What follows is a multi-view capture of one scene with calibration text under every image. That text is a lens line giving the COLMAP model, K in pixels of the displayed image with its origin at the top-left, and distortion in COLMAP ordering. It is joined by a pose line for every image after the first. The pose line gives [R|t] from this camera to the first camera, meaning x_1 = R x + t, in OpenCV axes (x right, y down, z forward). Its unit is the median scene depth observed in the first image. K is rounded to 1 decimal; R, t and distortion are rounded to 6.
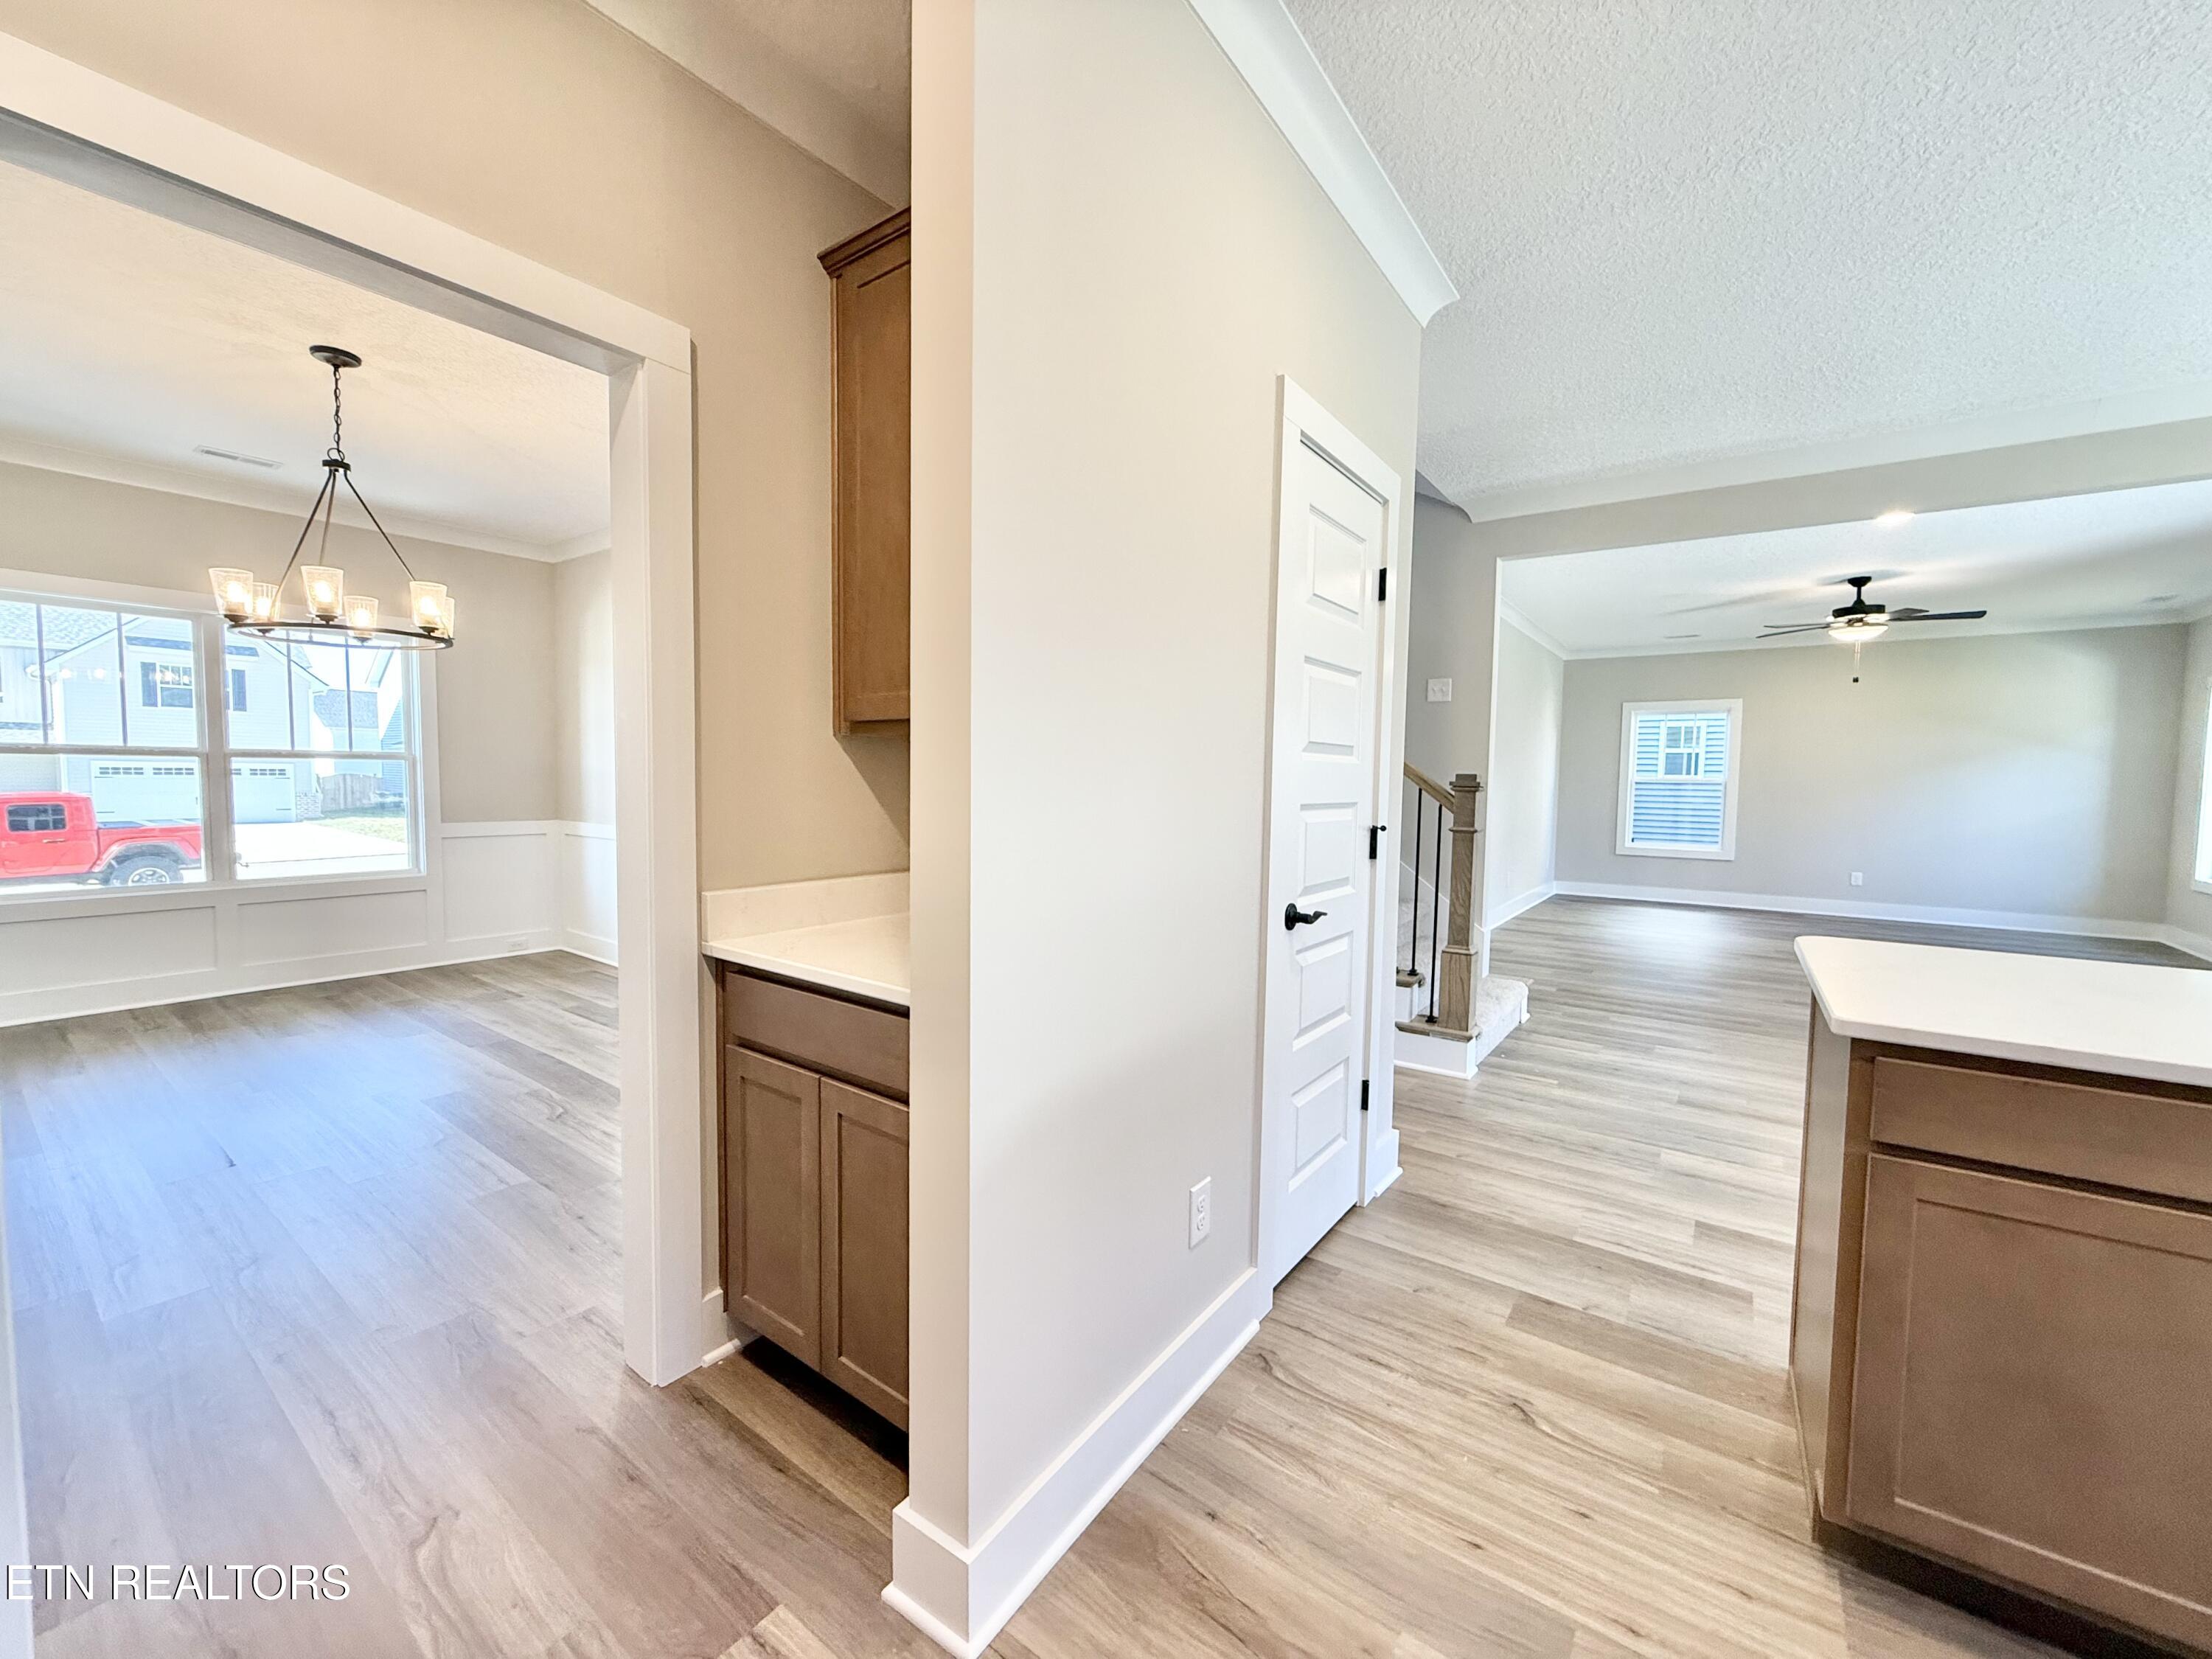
lens RADIAL K [[879.9, 0, 1097.4], [0, 879.9, 831.8], [0, 0, 1]] dist [0.002212, -0.000629]
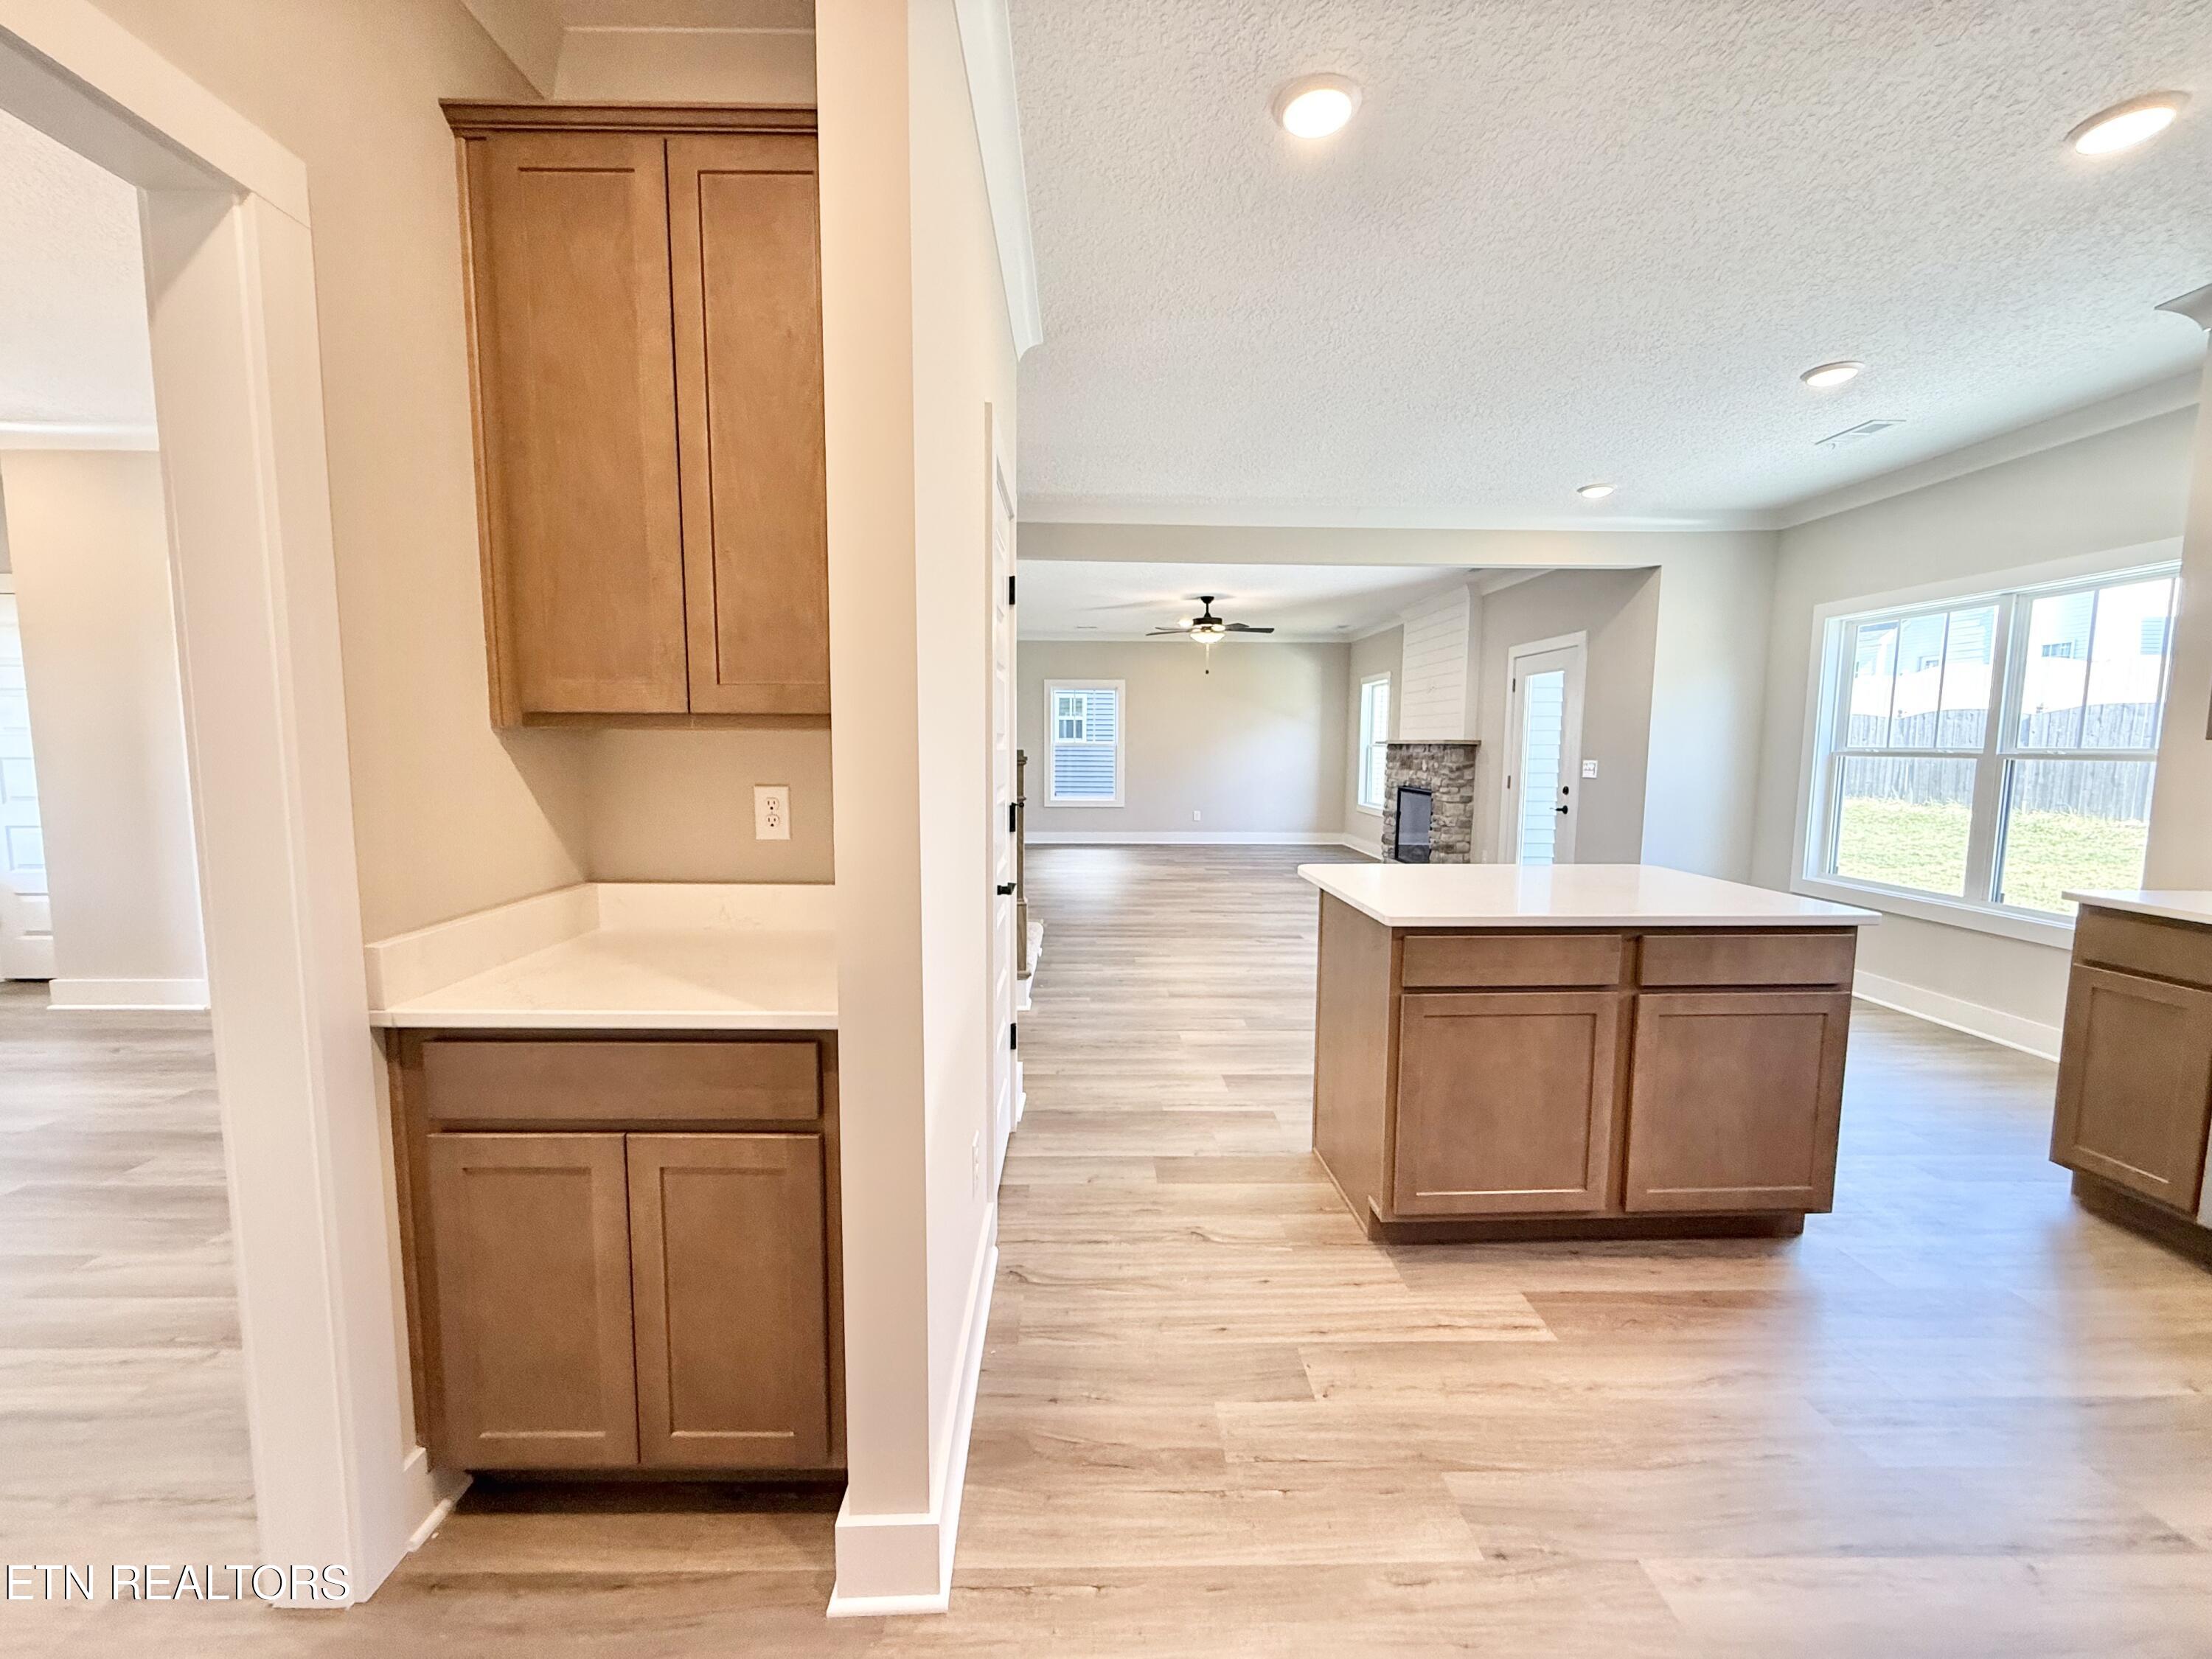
lens RADIAL K [[879.9, 0, 1098.8], [0, 879.9, 832.2], [0, 0, 1]] dist [0.002212, -0.000629]
pose [[0.794433, -0.071089, 0.603177, -0.392988], [0.043641, 0.997241, 0.060053, -0.044373], [-0.605782, -0.021385, 0.795343, 0.030171]]
